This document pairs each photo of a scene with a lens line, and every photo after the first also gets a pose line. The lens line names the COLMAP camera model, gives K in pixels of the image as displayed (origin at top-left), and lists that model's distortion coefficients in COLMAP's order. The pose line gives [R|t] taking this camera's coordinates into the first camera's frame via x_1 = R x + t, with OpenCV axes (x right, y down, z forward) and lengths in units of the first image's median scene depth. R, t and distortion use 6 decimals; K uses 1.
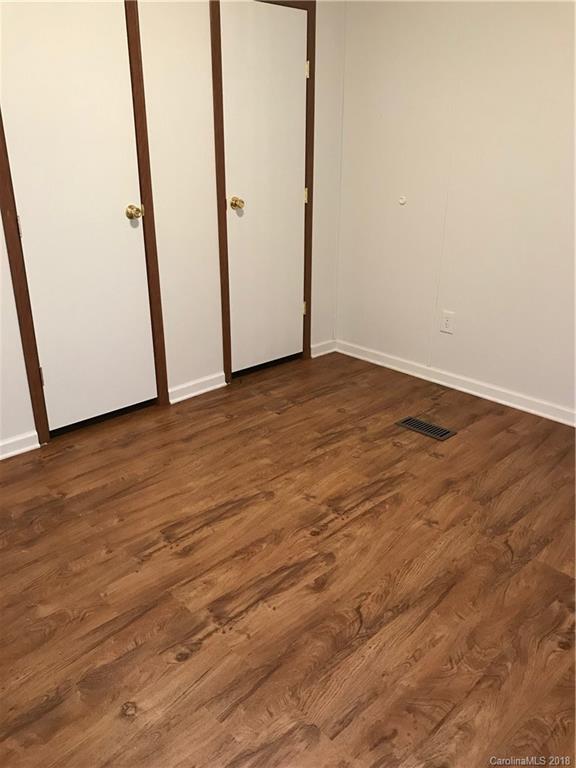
lens RADIAL K [[629.2, 0, 287.8], [0, 629.2, 384.4], [0, 0, 1]] dist [0.034578, -0.036958]
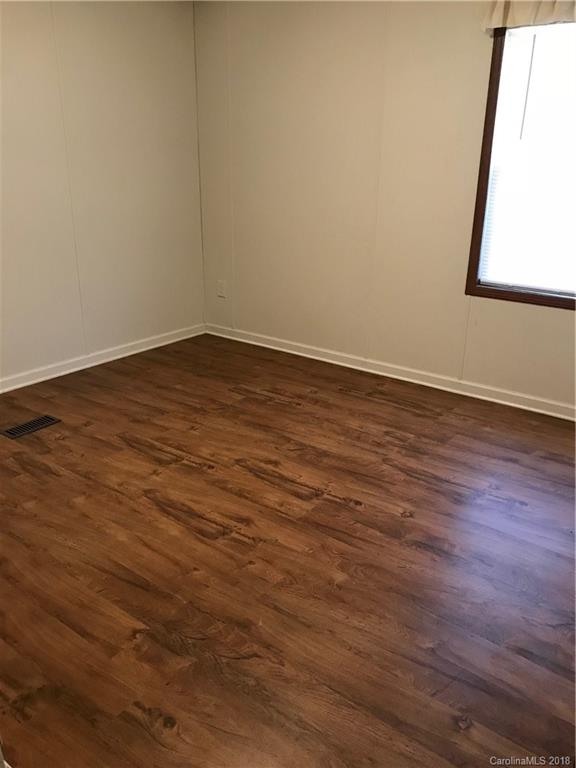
lens RADIAL K [[629.2, 0, 288.4], [0, 629.2, 384.7], [0, 0, 1]] dist [0.034578, -0.036958]
pose [[-0.163802, -0.348851, 0.922752, -0.992479], [0.356351, 0.851302, 0.385096, -0.301012], [-0.919882, 0.391903, -0.015132, 0.758505]]
